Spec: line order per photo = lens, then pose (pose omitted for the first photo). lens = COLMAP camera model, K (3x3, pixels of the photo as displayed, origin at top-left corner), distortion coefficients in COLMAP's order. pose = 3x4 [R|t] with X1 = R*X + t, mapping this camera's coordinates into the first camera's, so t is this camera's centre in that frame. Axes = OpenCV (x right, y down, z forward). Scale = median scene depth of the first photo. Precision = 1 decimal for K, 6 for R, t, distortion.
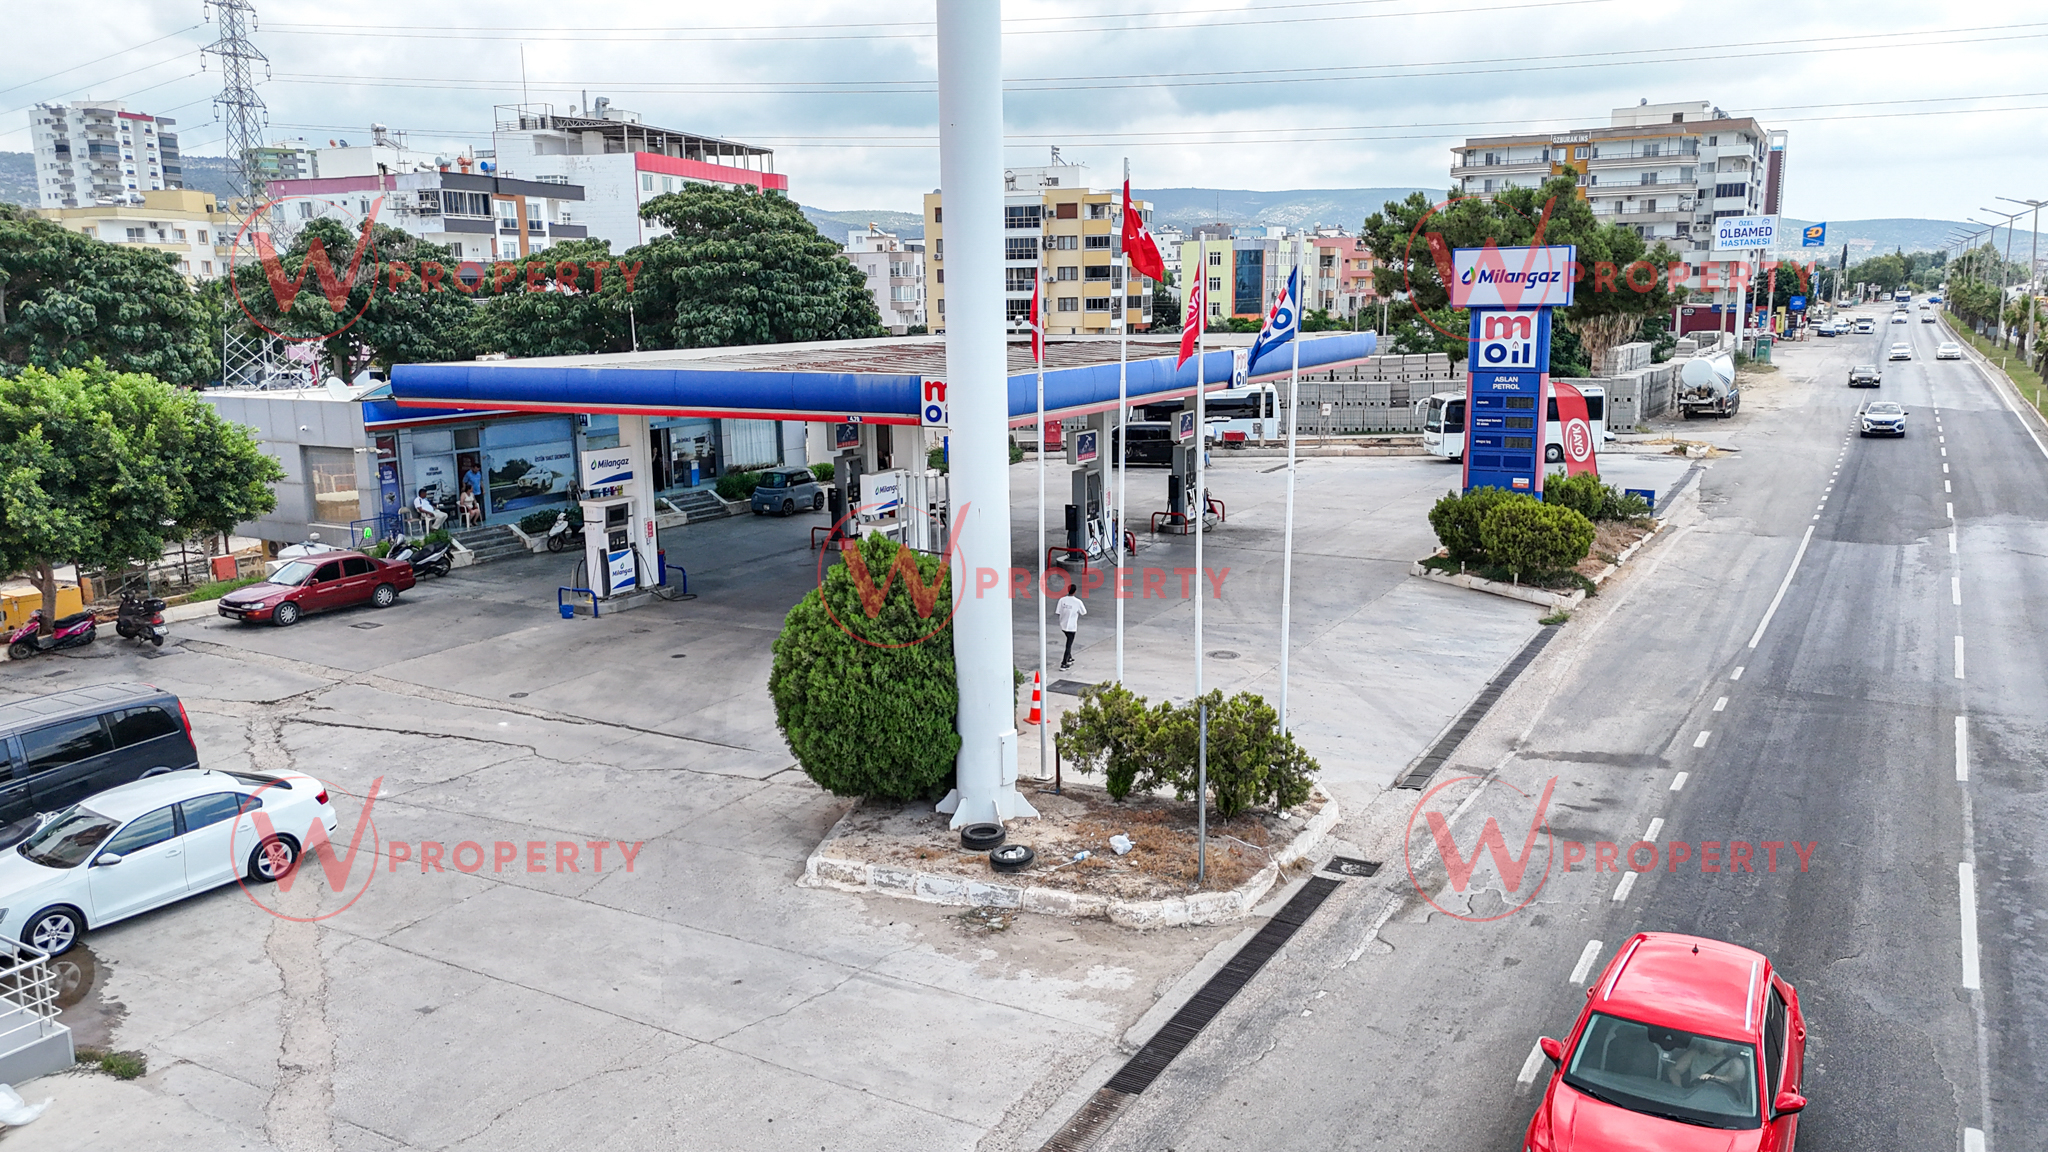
lens RADIAL K [[1494.6, 0, 1024.0], [0, 1494.6, 576.0], [0, 0, 1]] dist [0.081503, -0.092457]
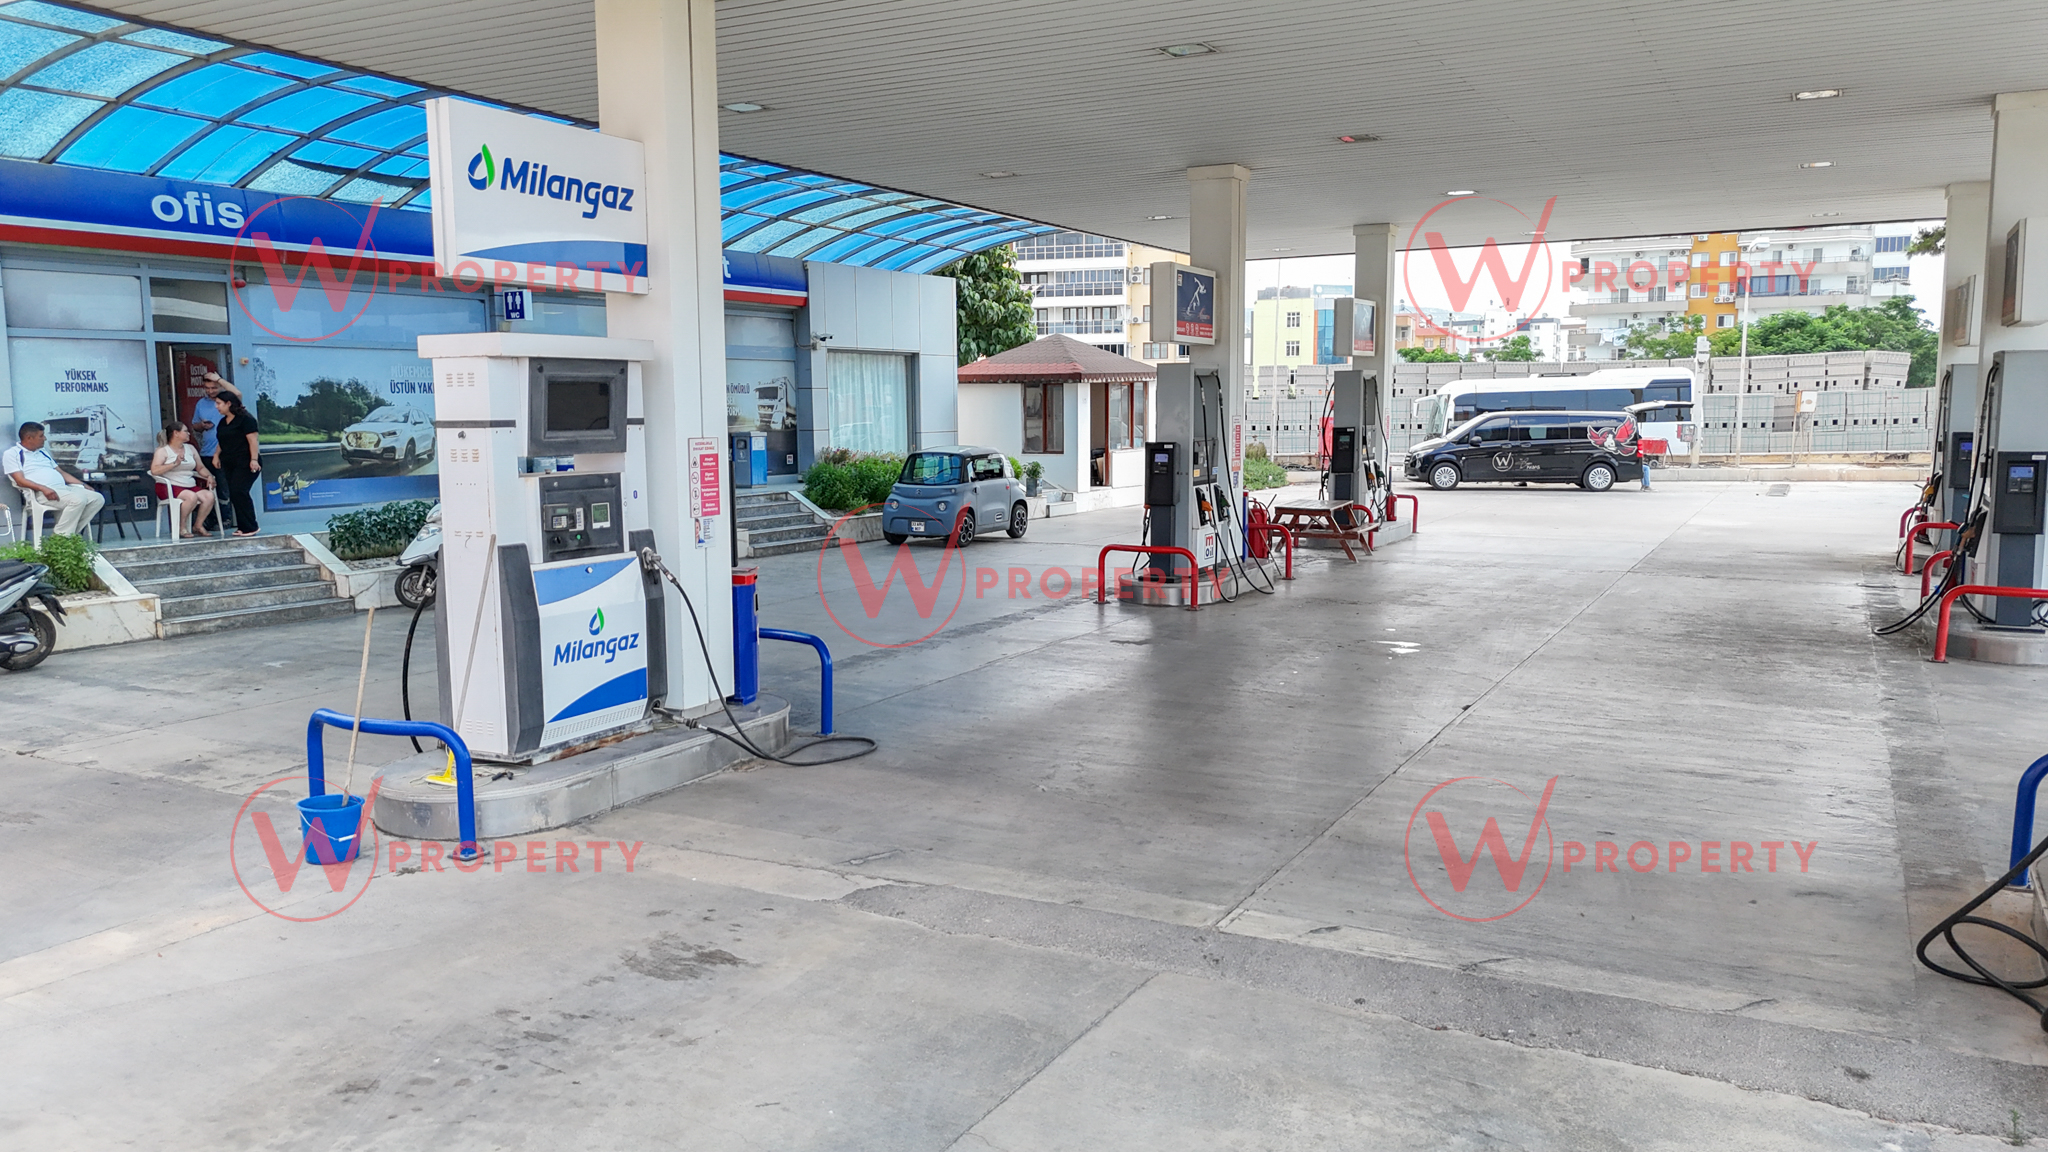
lens RADIAL K [[1494.6, 0, 1024.0], [0, 1494.6, 576.0], [0, 0, 1]] dist [0.081503, -0.092457]
pose [[0.999899, 0.005741, 0.013012, -0.172139], [-0.004778, 0.997331, -0.072854, 0.002630], [-0.013395, 0.072785, 0.997258, 0.645980]]
